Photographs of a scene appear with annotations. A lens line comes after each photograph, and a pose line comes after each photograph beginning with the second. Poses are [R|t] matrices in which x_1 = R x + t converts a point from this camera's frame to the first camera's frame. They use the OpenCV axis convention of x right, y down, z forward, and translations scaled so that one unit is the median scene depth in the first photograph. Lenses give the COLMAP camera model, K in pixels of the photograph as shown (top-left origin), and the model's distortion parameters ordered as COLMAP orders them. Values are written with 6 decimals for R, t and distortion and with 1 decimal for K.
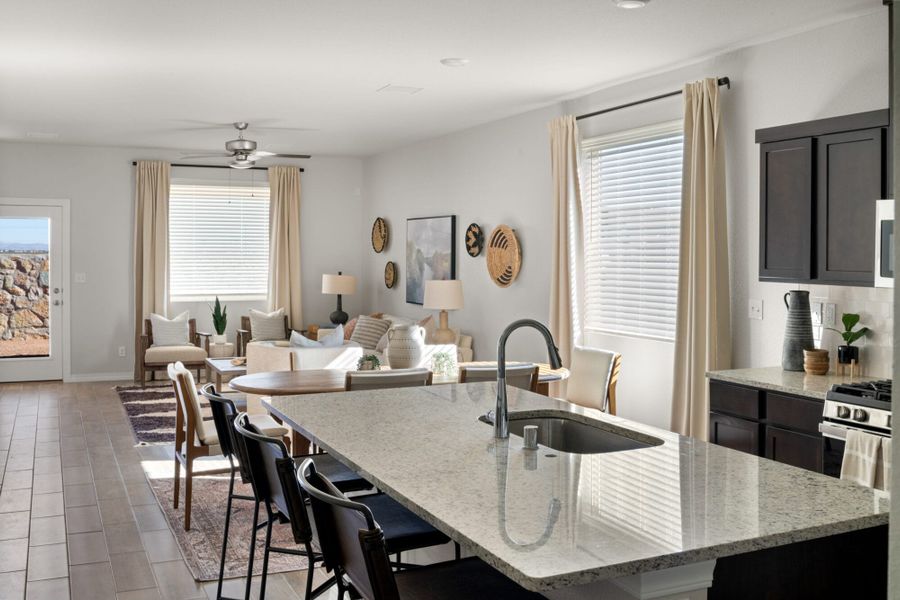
lens RADIAL K [[895.9, 0, 472.4], [0, 895.9, 262.2], [0, 0, 1]] dist [-0.070790, -0.006443]
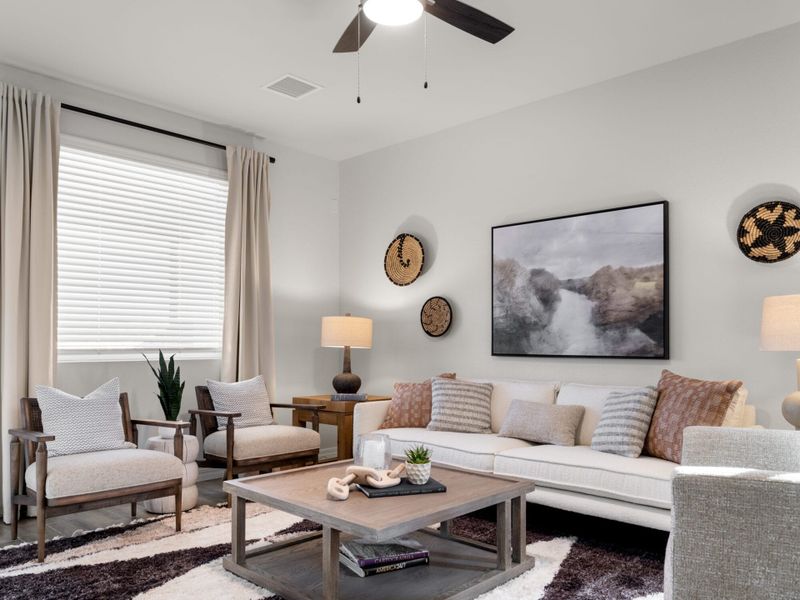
lens RADIAL K [[657.0, 0, 399.9], [0, 657.0, 326.7], [0, 0, 1]] dist [0.072098, -0.004554]
pose [[0.941841, 0.002228, 0.336052, -0.636667], [0.007081, 0.999624, -0.026475, 0.077576], [-0.335985, 0.027315, 0.941471, 1.238103]]
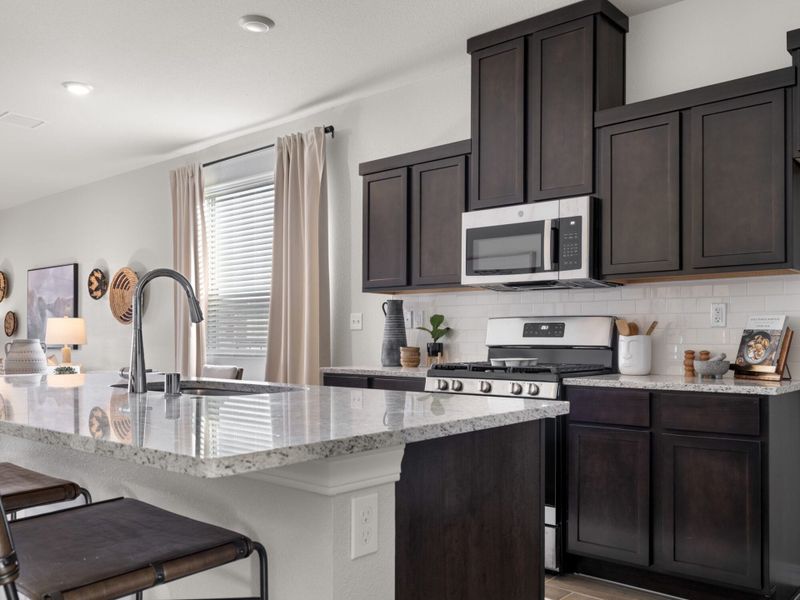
lens RADIAL K [[695.6, 0, 397.4], [0, 695.6, 335.3], [0, 0, 1]] dist [0.002559, -0.005926]
pose [[0.915466, -0.002501, 0.402387, -0.007395], [0.007260, 0.999921, -0.010301, 0.088604], [-0.402329, 0.012352, 0.915412, 0.134505]]
